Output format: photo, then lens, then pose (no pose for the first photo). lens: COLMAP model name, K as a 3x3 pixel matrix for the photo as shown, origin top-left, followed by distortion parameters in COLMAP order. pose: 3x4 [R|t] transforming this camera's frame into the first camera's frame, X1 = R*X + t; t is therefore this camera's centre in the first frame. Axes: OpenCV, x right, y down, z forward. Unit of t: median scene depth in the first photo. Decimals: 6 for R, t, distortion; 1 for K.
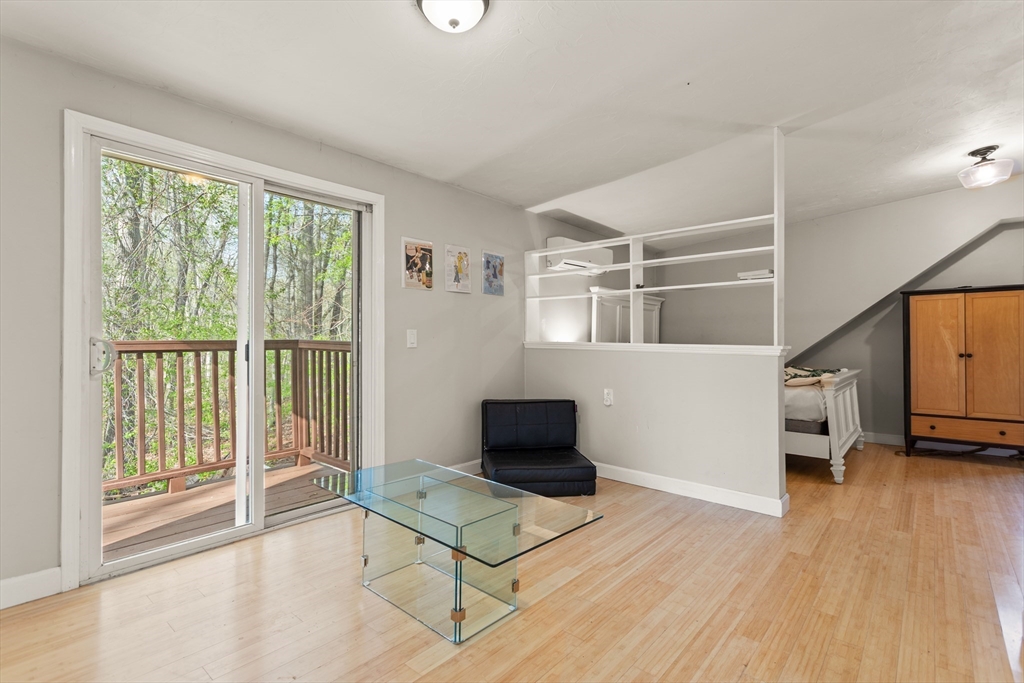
lens RADIAL K [[491.9, 0, 512.5], [0, 491.9, 342.7], [0, 0, 1]] dist [-0.001572, 0.000406]
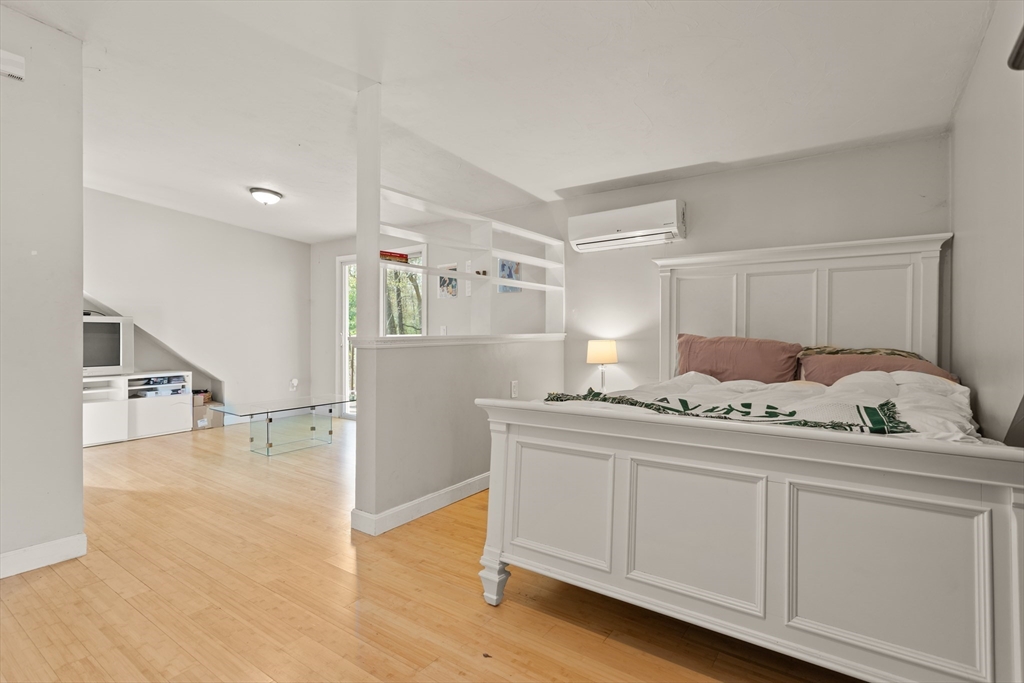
lens RADIAL K [[491.9, 0, 512.3], [0, 491.9, 338.5], [0, 0, 1]] dist [-0.001572, 0.000406]
pose [[0.095741, 0.007554, -0.995378, 1.734883], [0.000895, 0.999970, 0.007675, 0.000608], [0.995406, -0.001626, 0.095731, 1.419403]]
